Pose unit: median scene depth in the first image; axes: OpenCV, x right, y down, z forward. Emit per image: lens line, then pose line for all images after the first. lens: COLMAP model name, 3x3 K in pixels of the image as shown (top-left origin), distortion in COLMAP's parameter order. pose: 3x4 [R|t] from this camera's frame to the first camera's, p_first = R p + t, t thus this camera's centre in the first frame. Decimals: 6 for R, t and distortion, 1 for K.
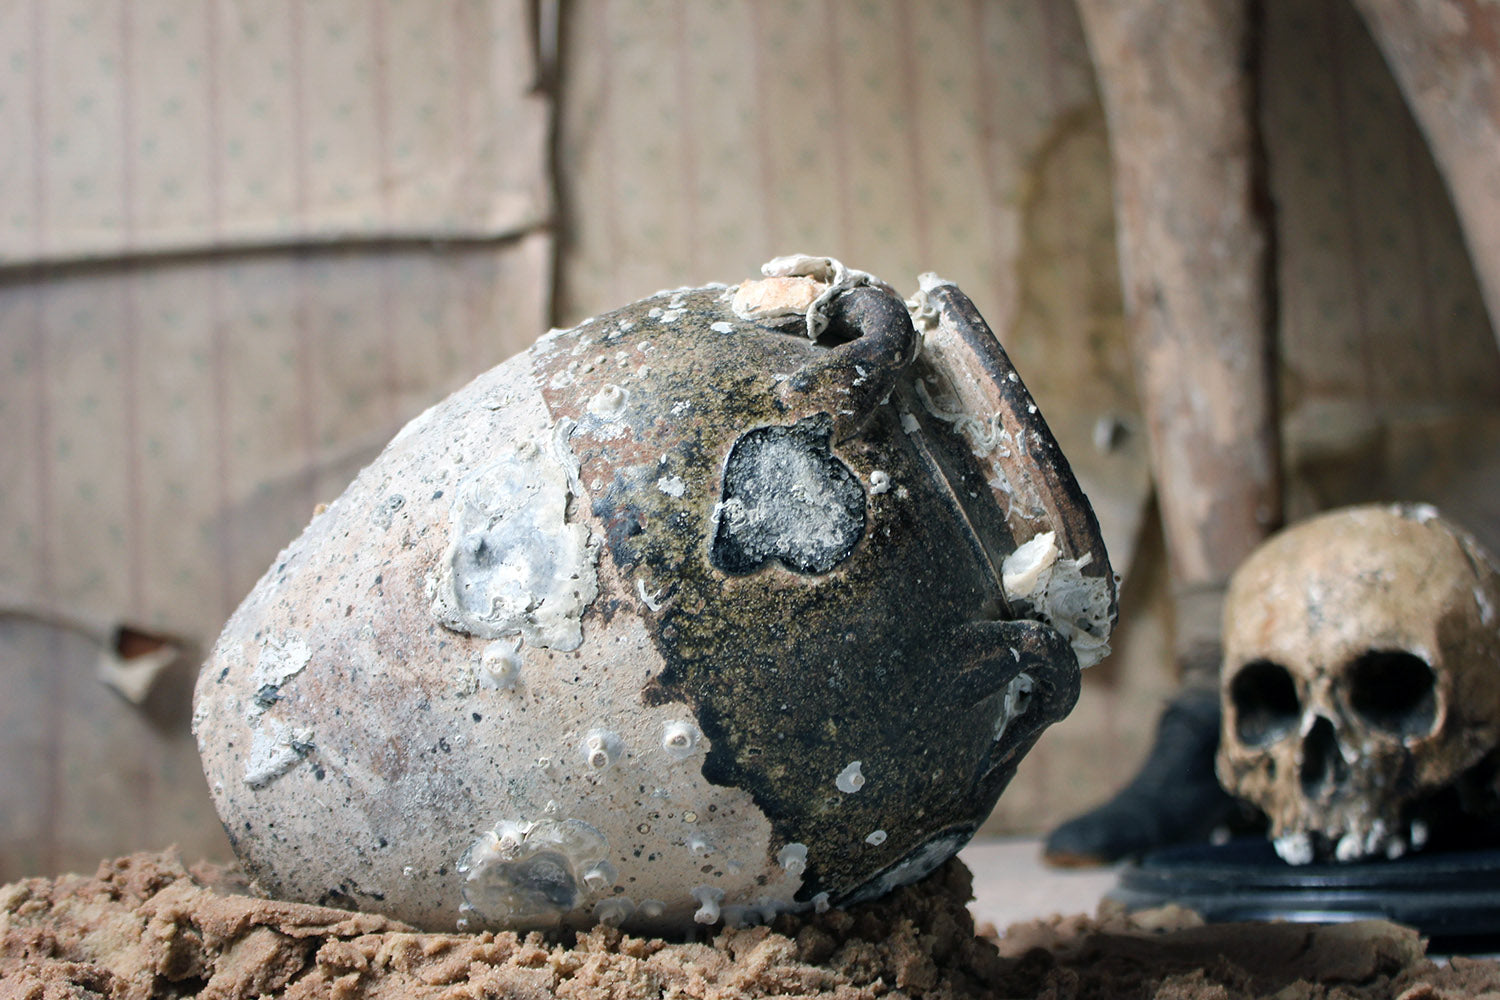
lens RADIAL K [[2033.7, 0, 750.0], [0, 2033.7, 500.0], [0, 0, 1]] dist [-0.041977, 0.020937]
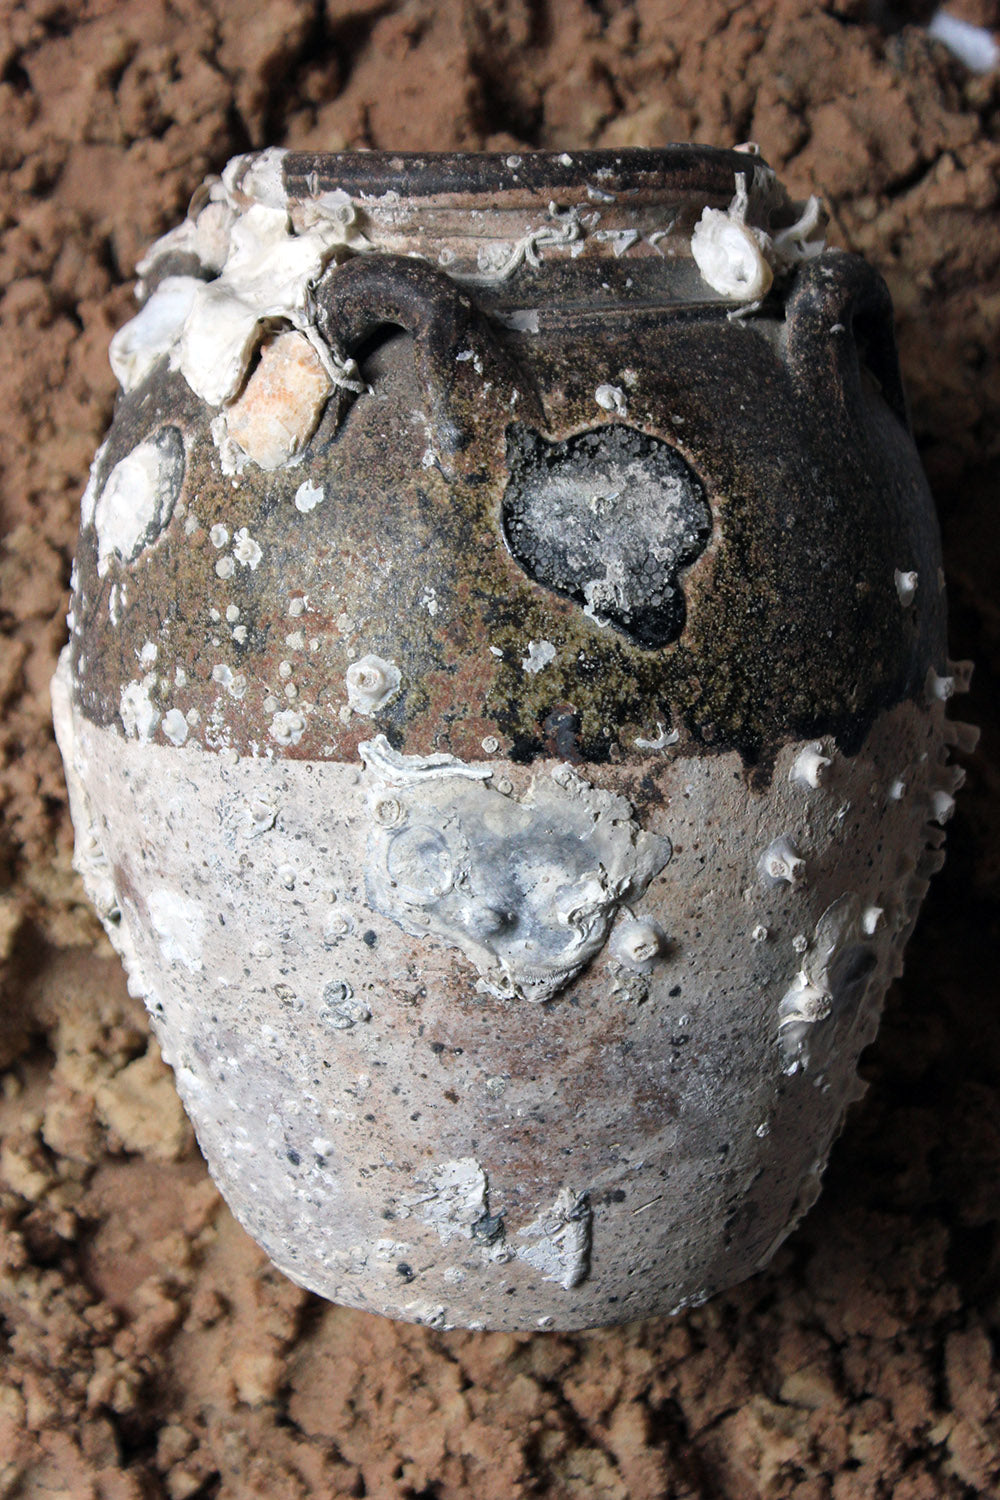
lens RADIAL K [[3315.1, 0, 500.0], [0, 3315.1, 750.0], [0, 0, 1]] dist [-0.006262, 0.110993]
pose [[0.382523, -0.922183, 0.057056, -0.146125], [0.801623, 0.361953, 0.475806, -0.592814], [-0.459431, -0.136269, 0.877698, -0.090651]]
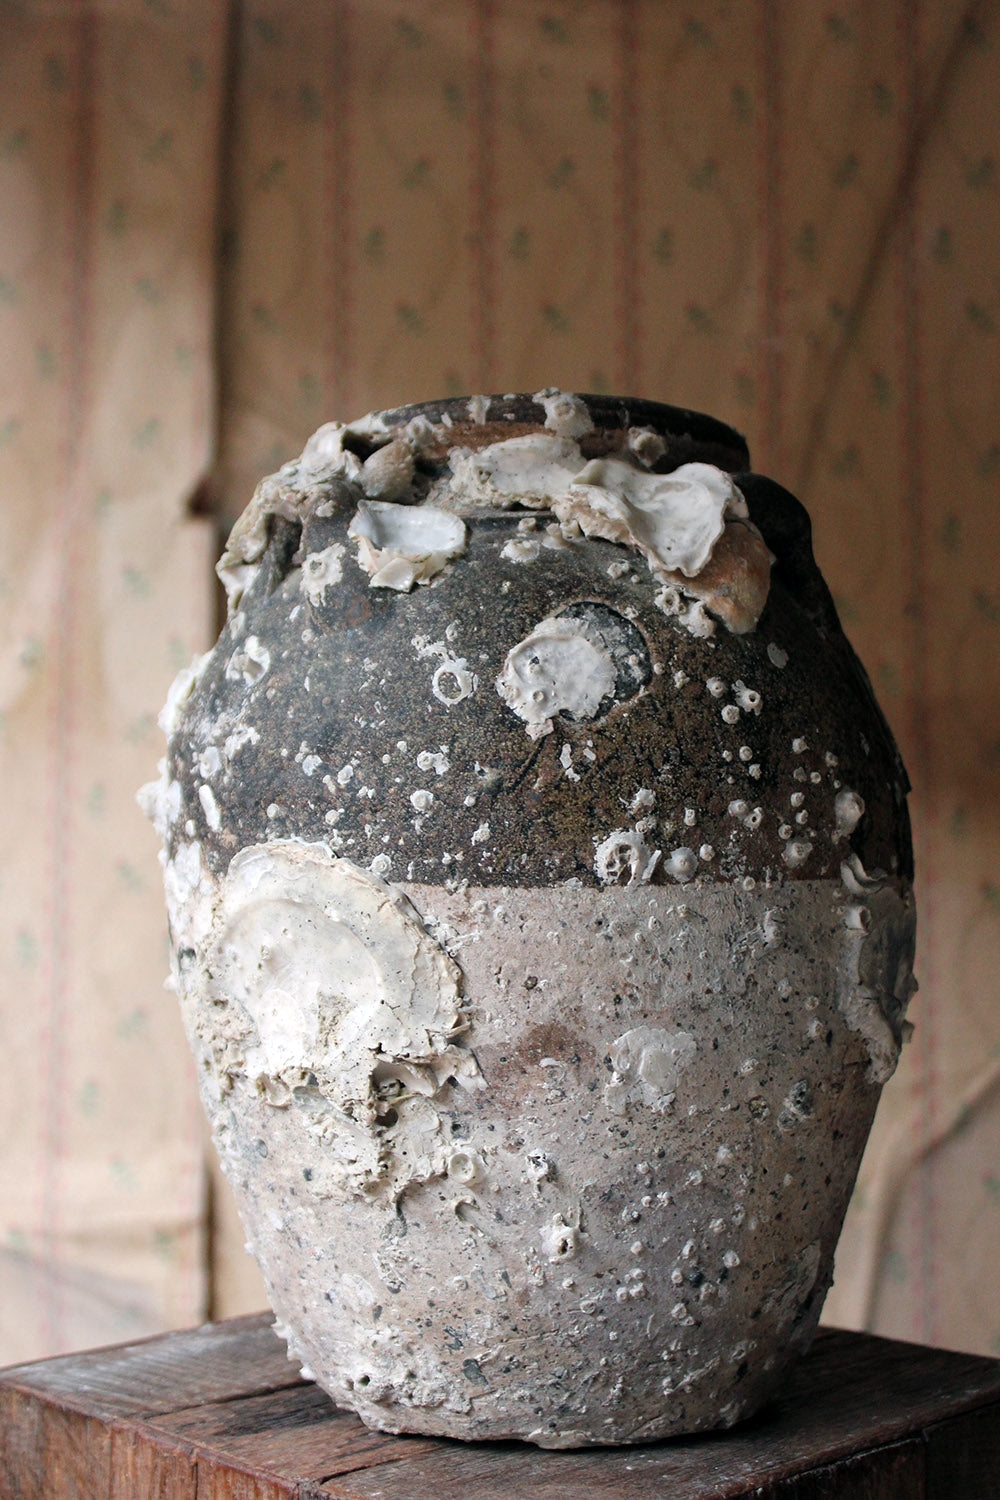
lens RADIAL K [[2033.7, 0, 500.0], [0, 2033.7, 750.0], [0, 0, 1]] dist [-0.041977, 0.020937]
pose [[-0.034245, -0.853597, 0.519808, -0.511860], [0.007086, 0.519893, 0.854202, -0.835620], [-0.999388, 0.032935, -0.011755, 1.188597]]
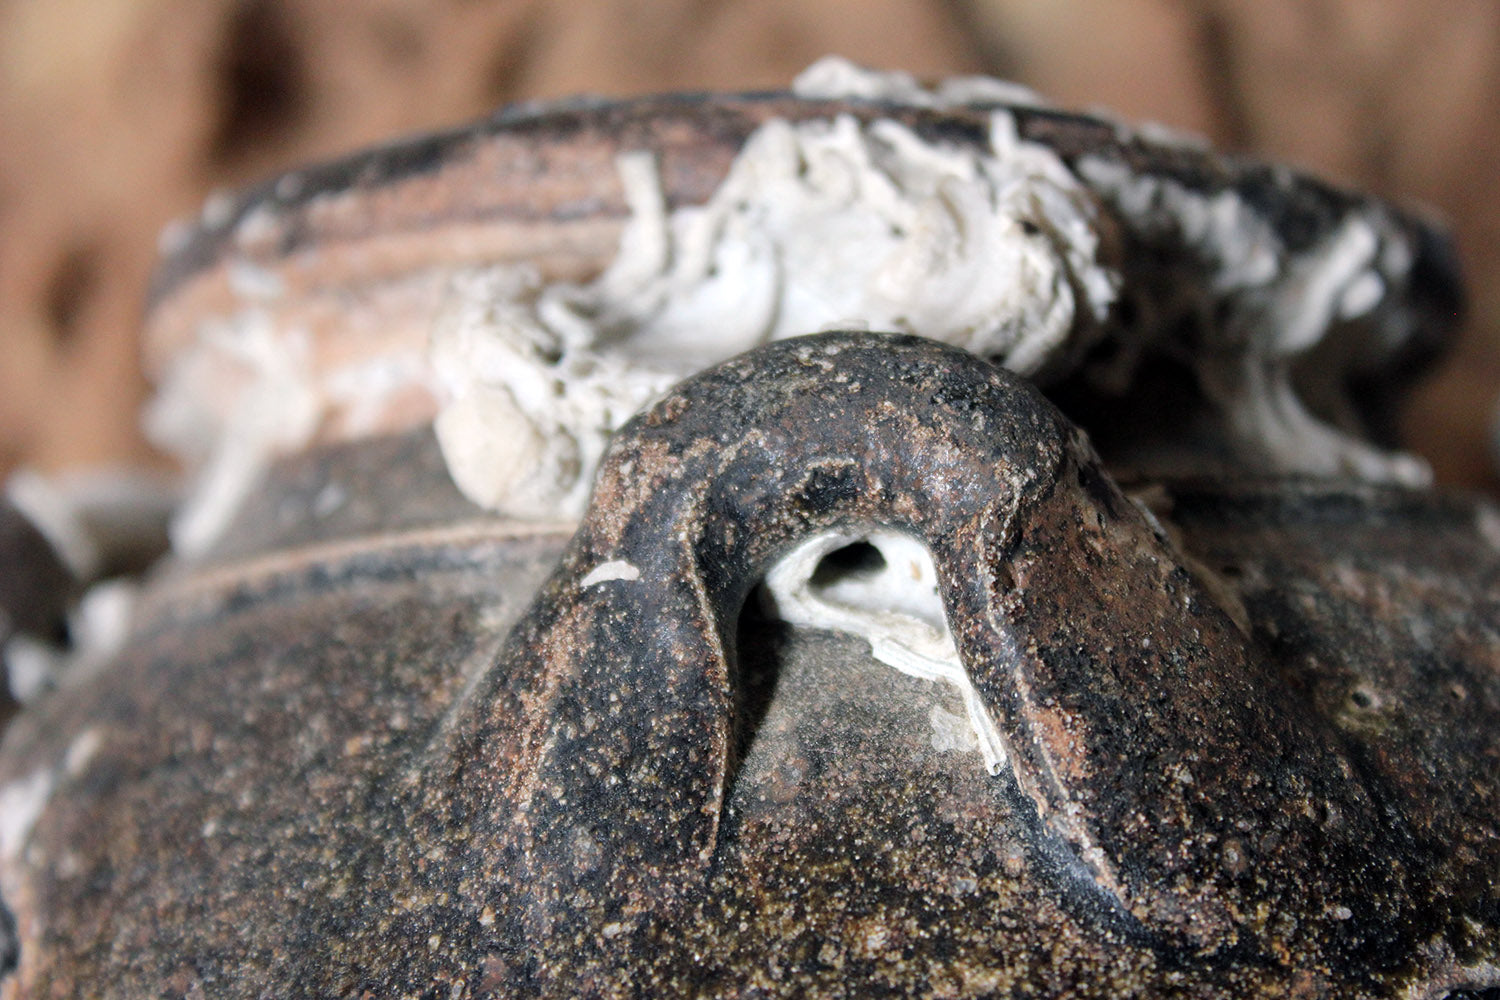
lens RADIAL K [[3480.7, 0, 750.9], [0, 3480.7, 461.0], [0, 0, 1]] dist [0.118558, -0.513364]
pose [[0.275809, -0.941189, -0.195175, 0.235555], [0.690695, 0.335272, -0.640728, 0.361191], [0.668483, 0.041912, 0.742546, 0.712054]]
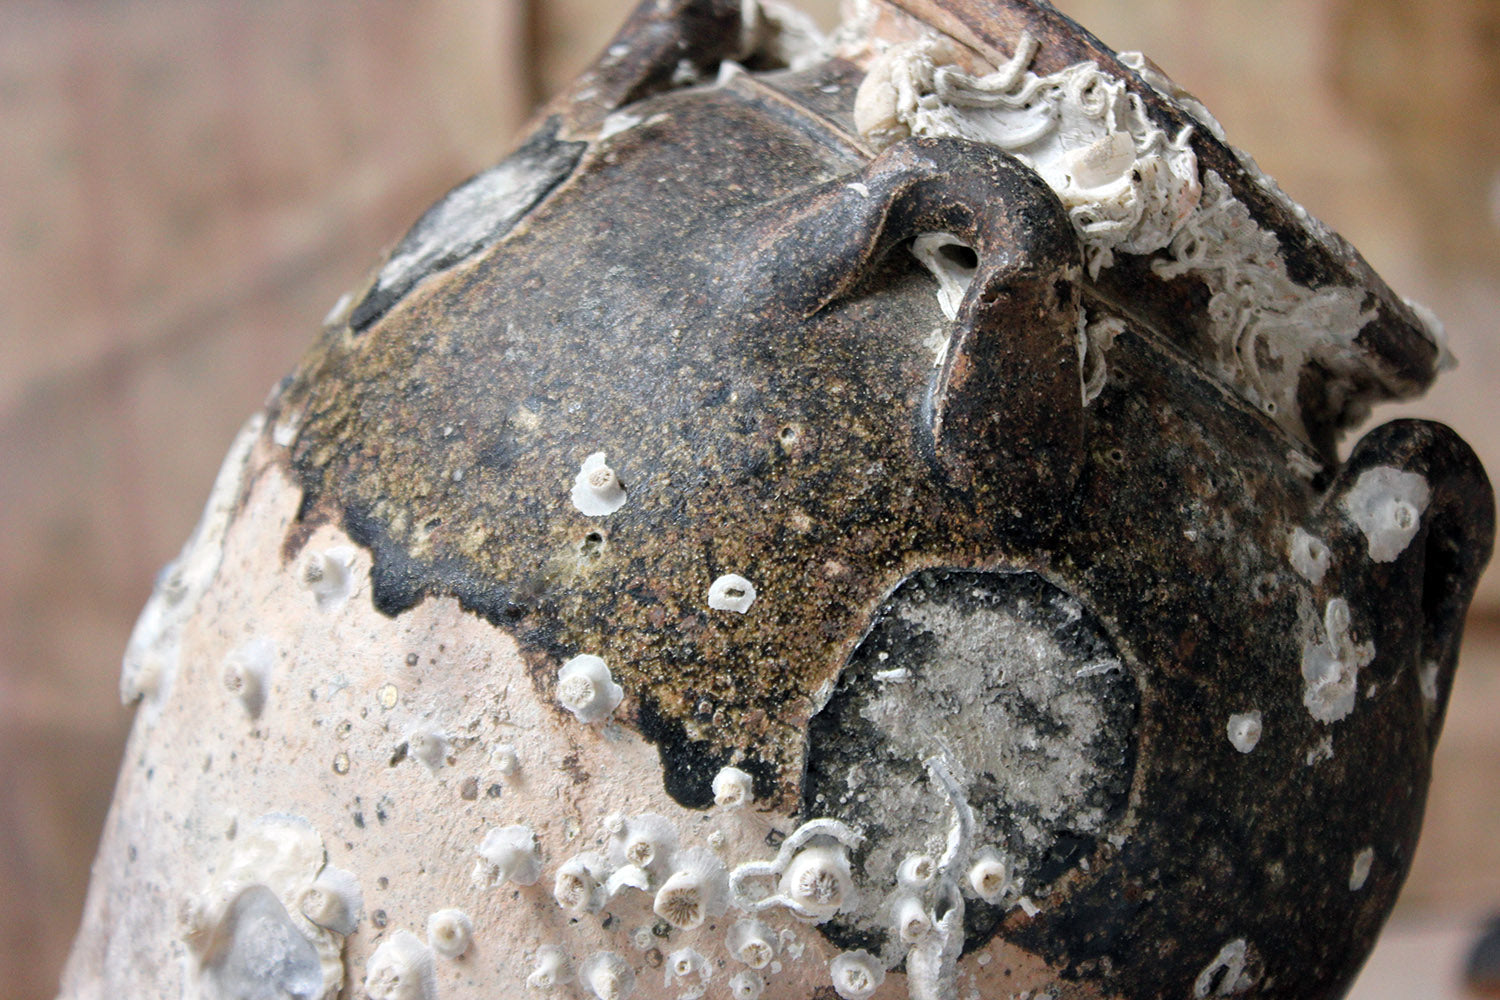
lens RADIAL K [[3480.7, 0, 750.9], [0, 3480.7, 461.0], [0, 0, 1]] dist [0.118558, -0.513364]
pose [[0.688012, -0.577983, -0.438834, 0.476549], [0.136500, 0.696981, -0.703978, 0.772515], [0.712746, 0.424445, 0.558426, 0.516848]]
